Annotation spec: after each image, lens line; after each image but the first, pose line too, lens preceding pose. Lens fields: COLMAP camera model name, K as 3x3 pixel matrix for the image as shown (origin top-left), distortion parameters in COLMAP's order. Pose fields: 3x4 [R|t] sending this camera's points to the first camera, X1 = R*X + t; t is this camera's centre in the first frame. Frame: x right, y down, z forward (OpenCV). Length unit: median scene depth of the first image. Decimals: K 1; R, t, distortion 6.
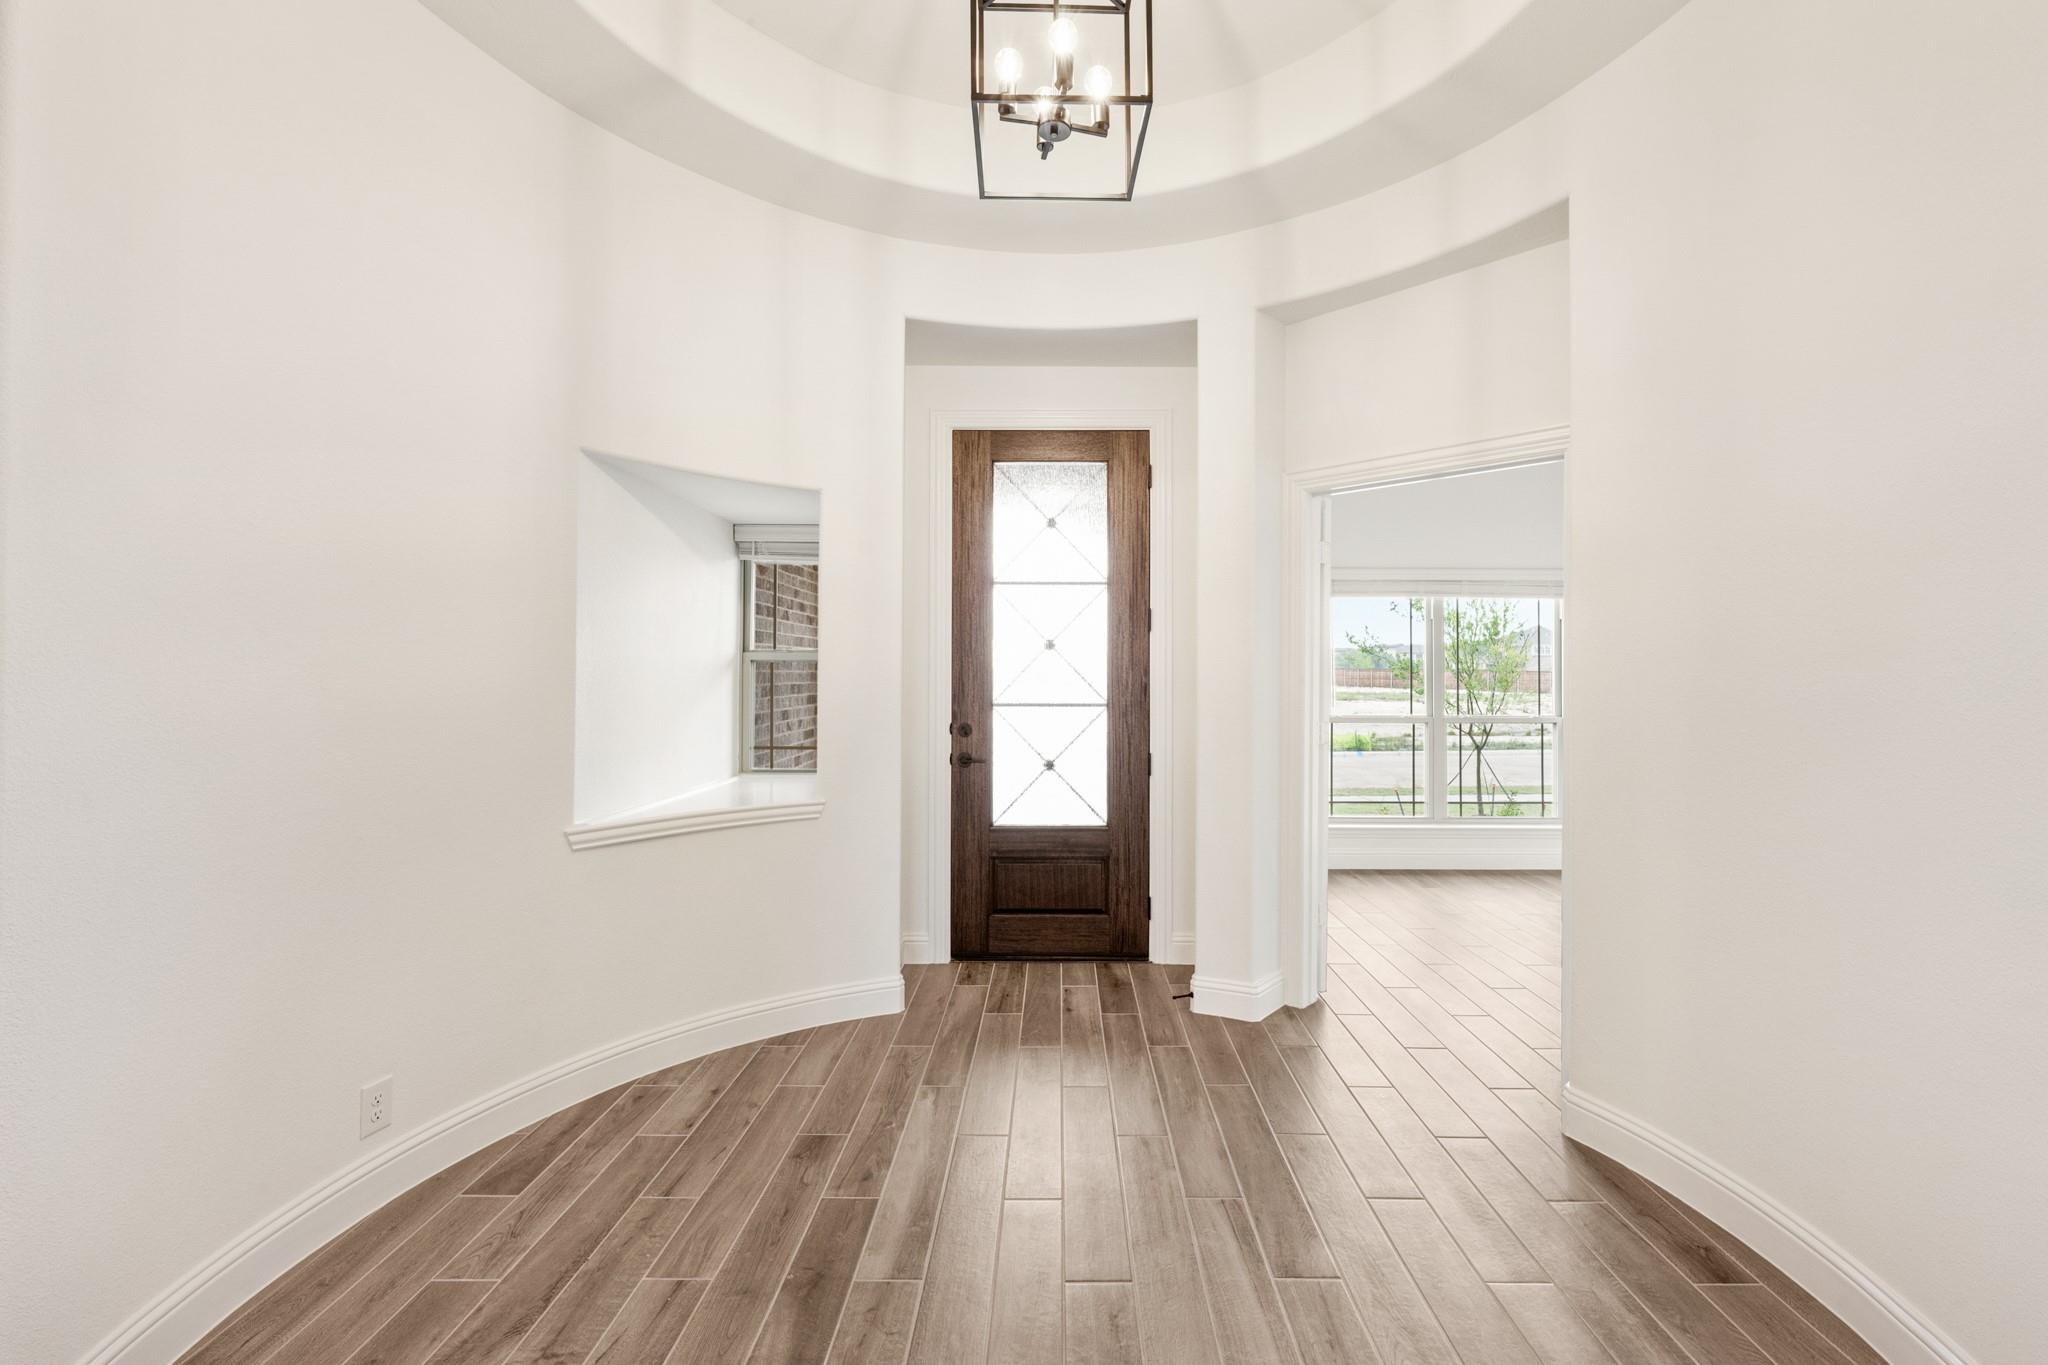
lens RADIAL K [[841.1, 0, 1031.1], [0, 841.1, 681.5], [0, 0, 1]] dist [-0.000579, 0.000346]
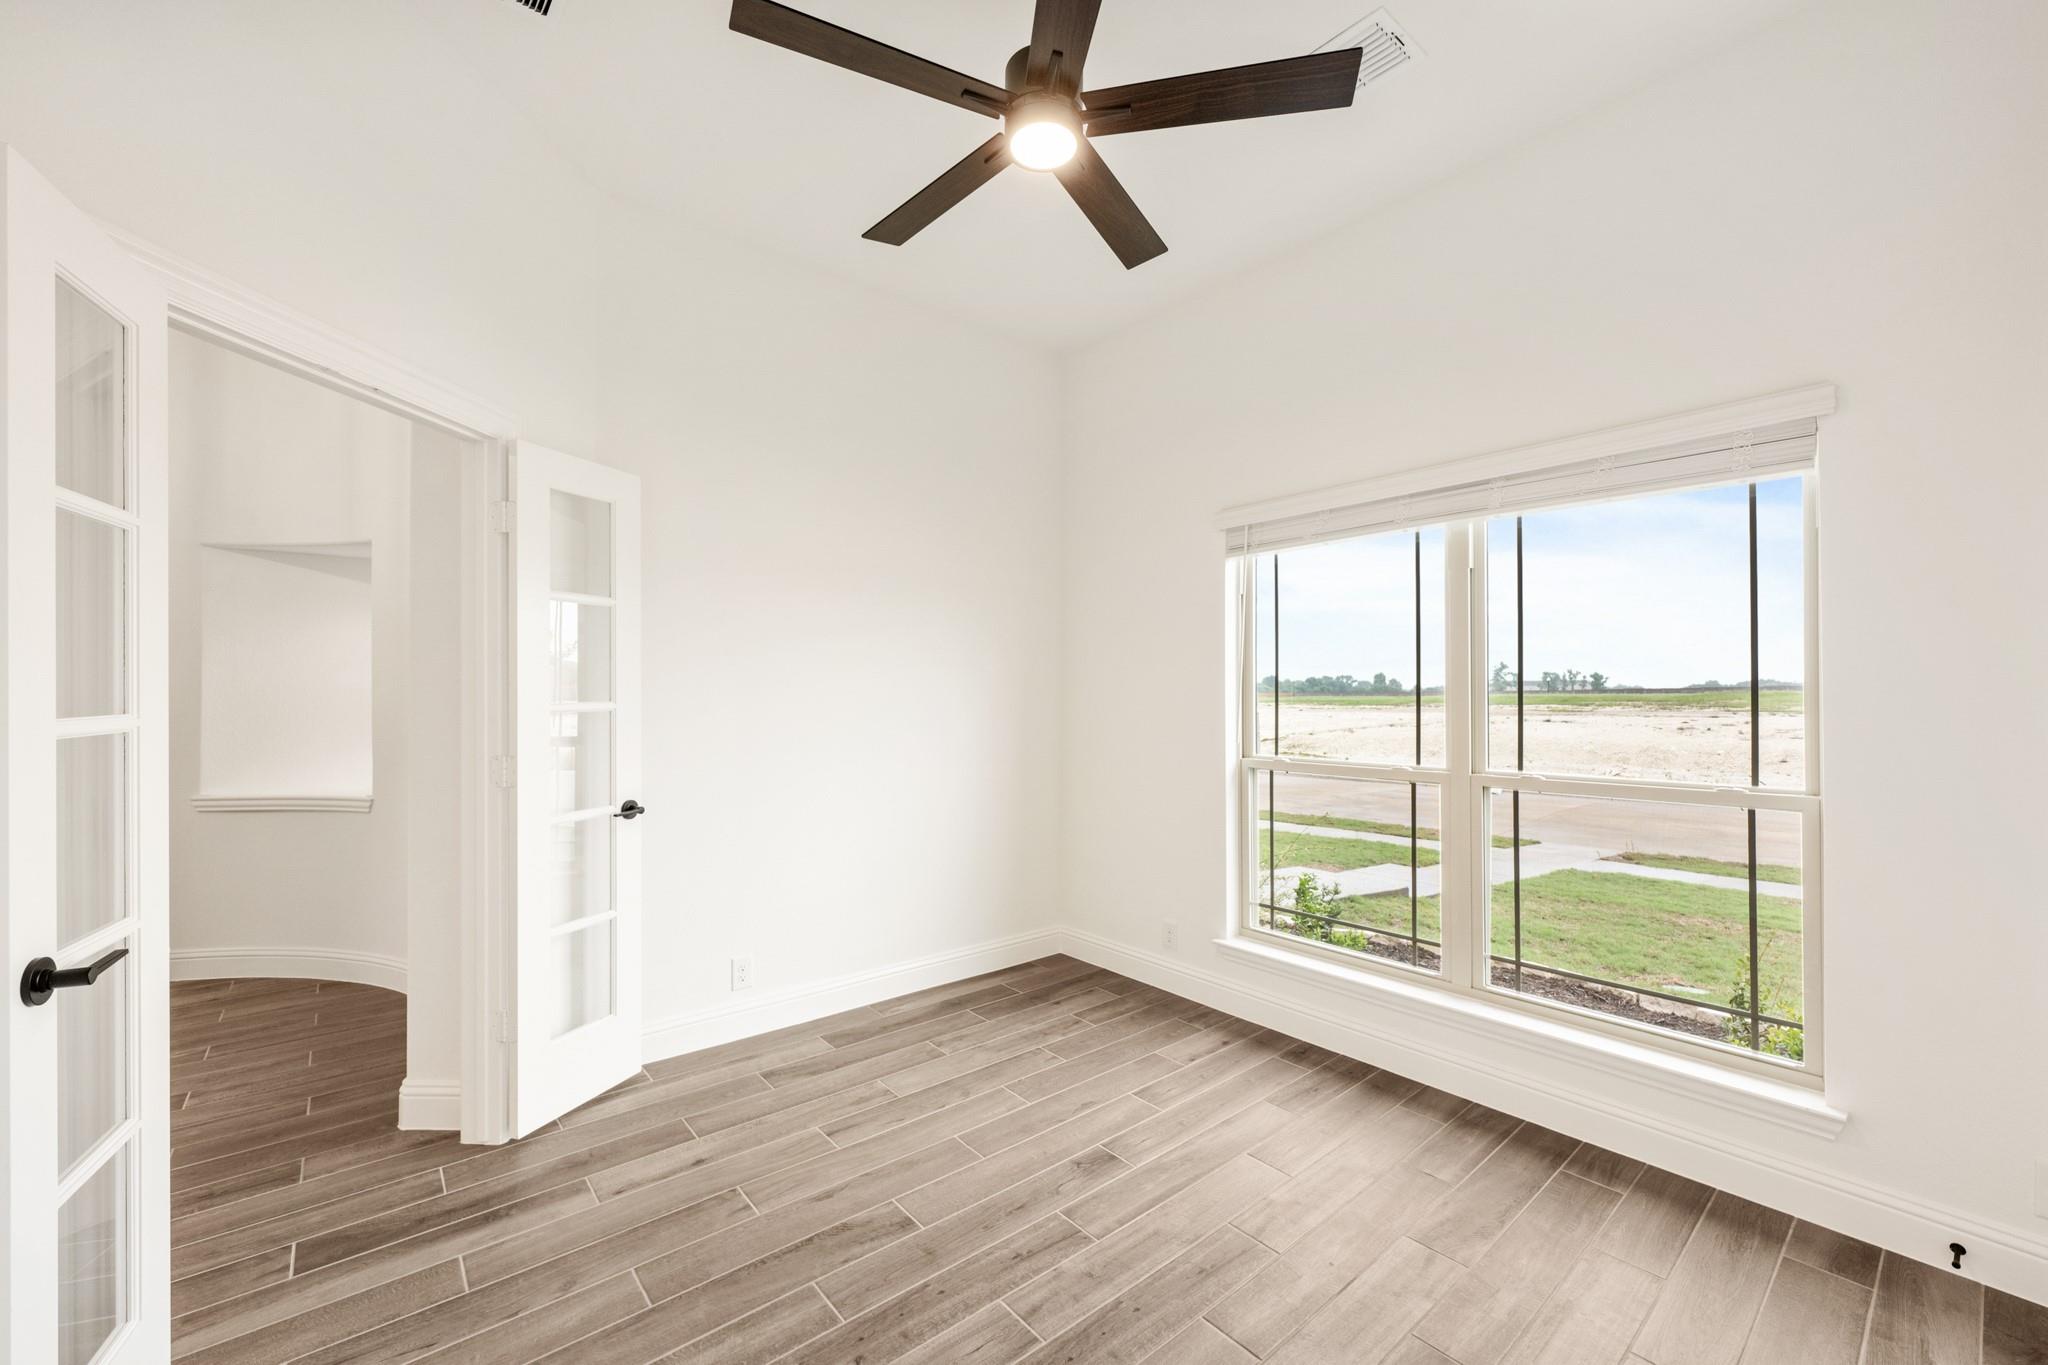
lens RADIAL K [[796.0, 0, 1006.4], [0, 796.0, 690.3], [0, 0, 1]] dist [-0.001615, -0.000037]
pose [[0.651528, -0.006598, -0.758596, 1.024345], [0.003951, 0.999978, -0.005304, -0.005321], [0.758614, 0.000458, 0.651540, 0.793540]]
